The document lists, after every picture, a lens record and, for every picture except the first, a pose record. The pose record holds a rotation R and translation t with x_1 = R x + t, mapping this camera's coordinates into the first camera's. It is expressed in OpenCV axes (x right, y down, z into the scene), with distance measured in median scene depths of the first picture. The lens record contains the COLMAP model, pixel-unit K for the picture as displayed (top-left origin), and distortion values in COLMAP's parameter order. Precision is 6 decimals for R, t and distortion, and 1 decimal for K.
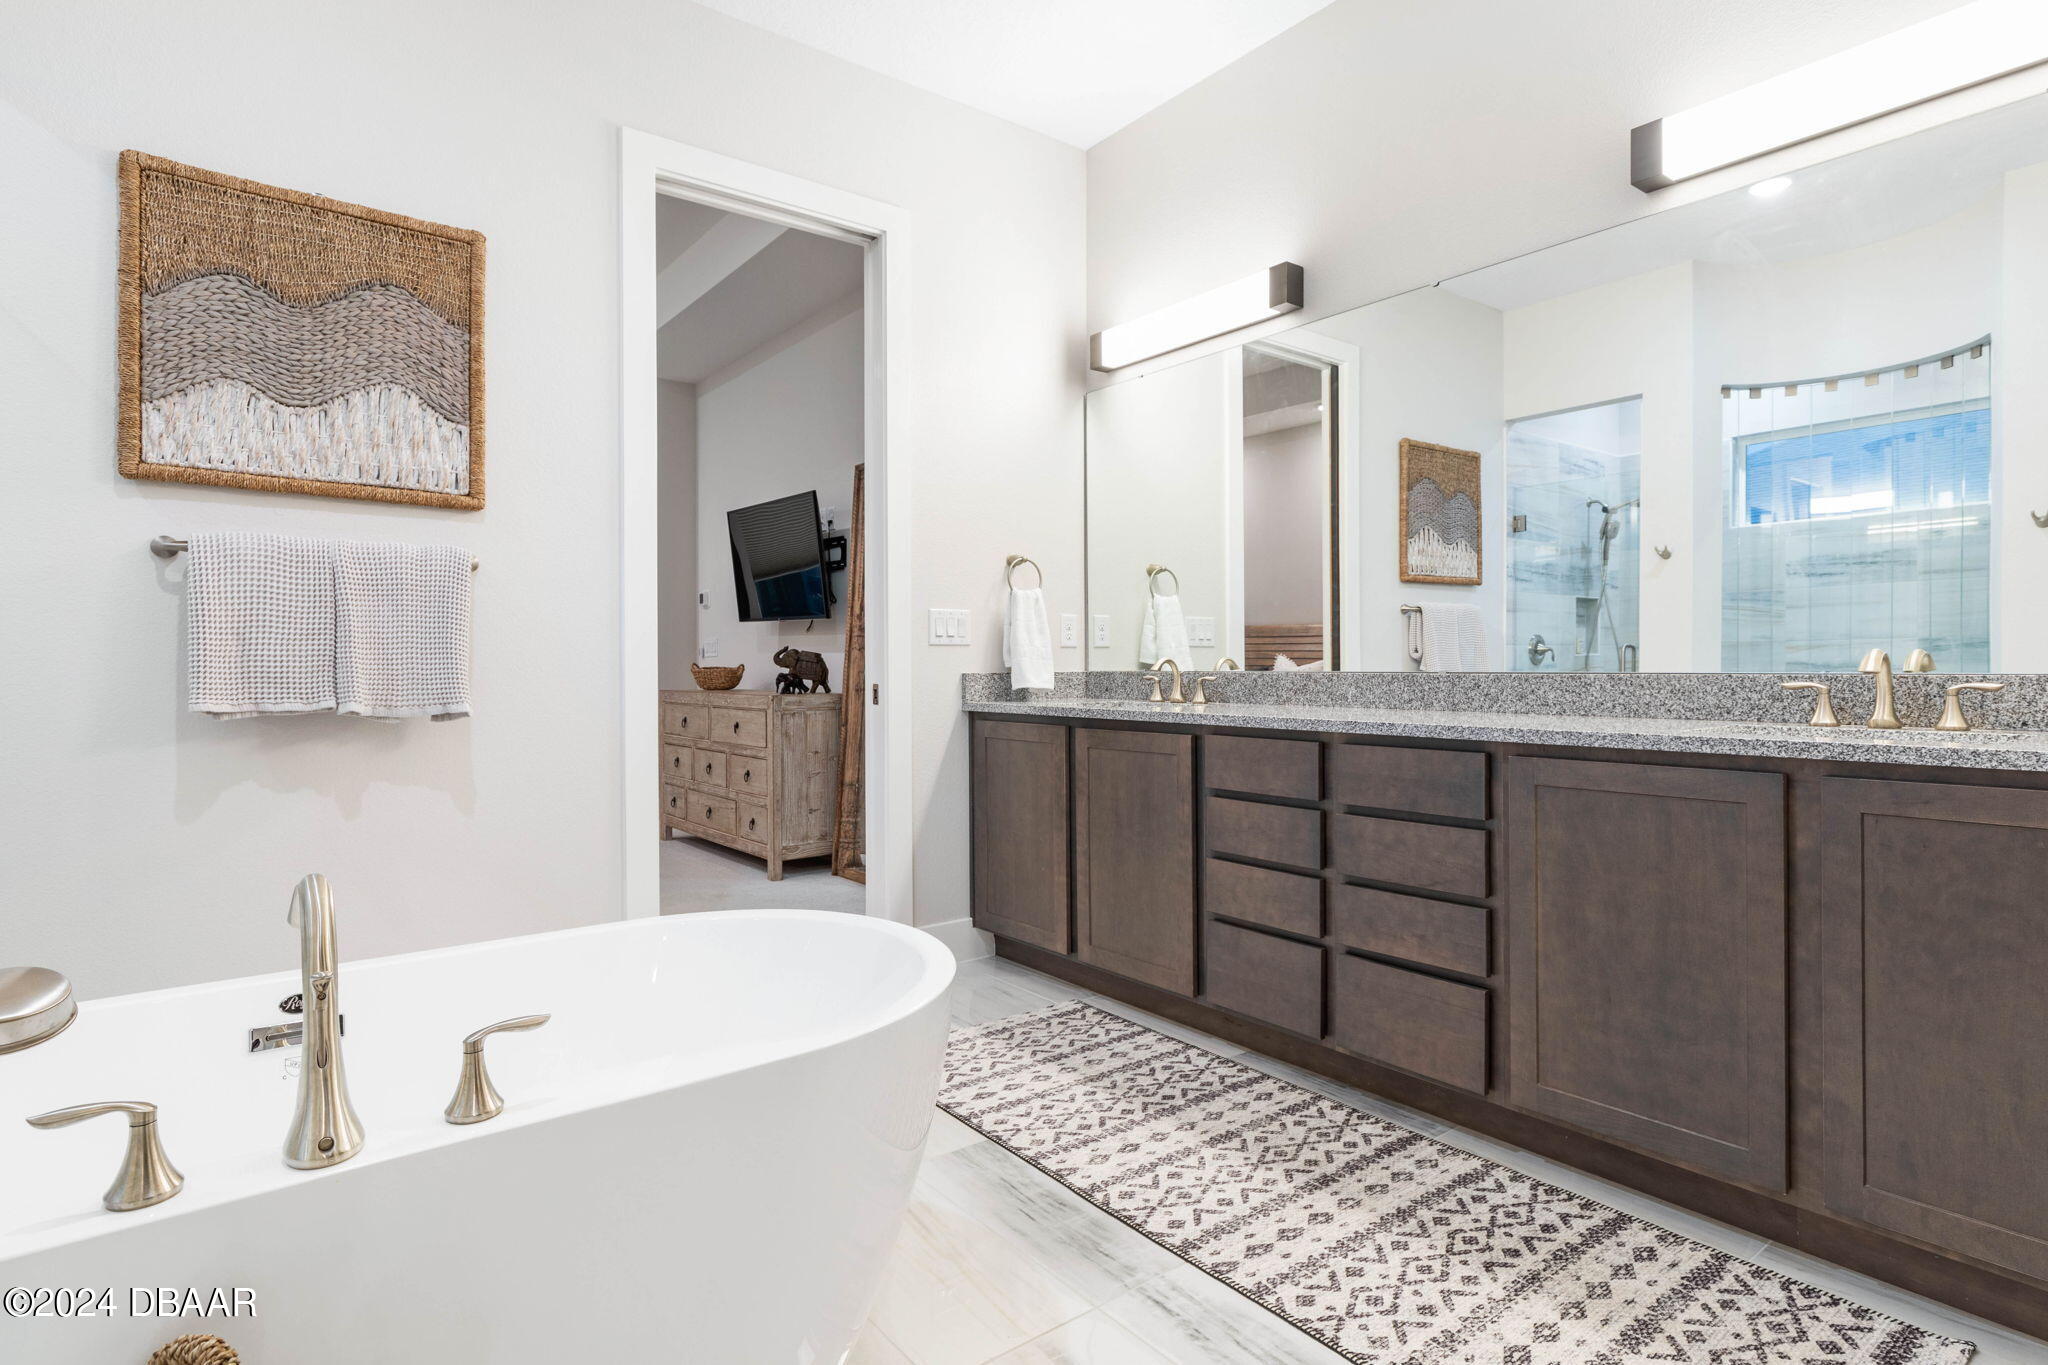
lens RADIAL K [[1053.2, 0, 1028.0], [0, 1053.2, 674.1], [0, 0, 1]] dist [0.001308, -0.000171]
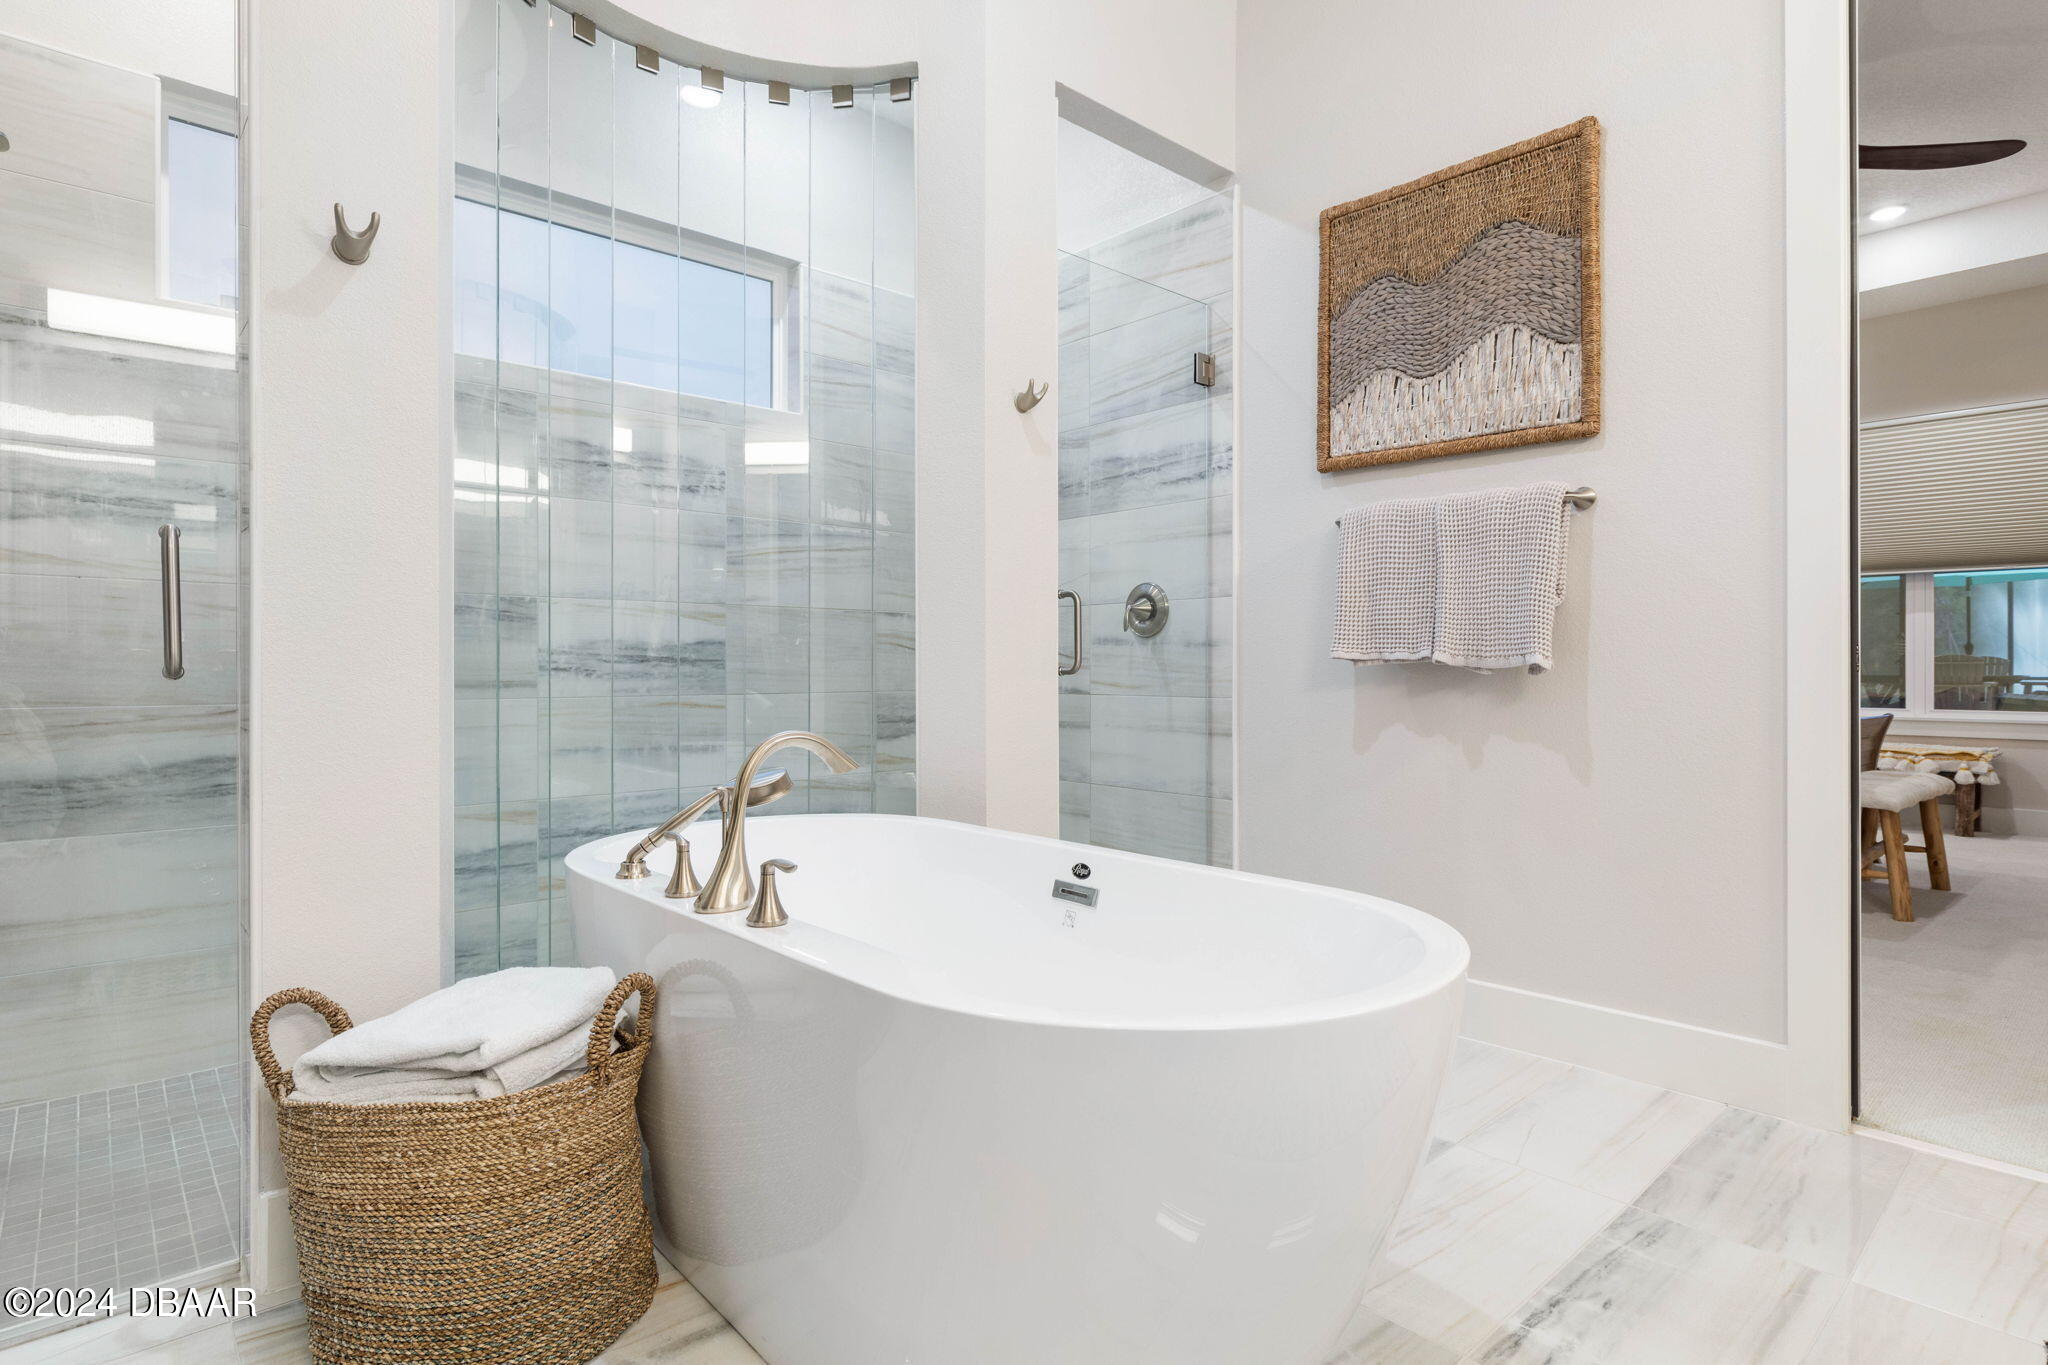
lens RADIAL K [[1053.2, 0, 1028.5], [0, 1053.2, 675.8], [0, 0, 1]] dist [0.001308, -0.000171]
pose [[0.089815, 0.014912, -0.995847, 0.338599], [-0.003205, 0.999887, 0.014683, 0.035530], [0.995953, 0.001873, 0.089852, 0.495781]]
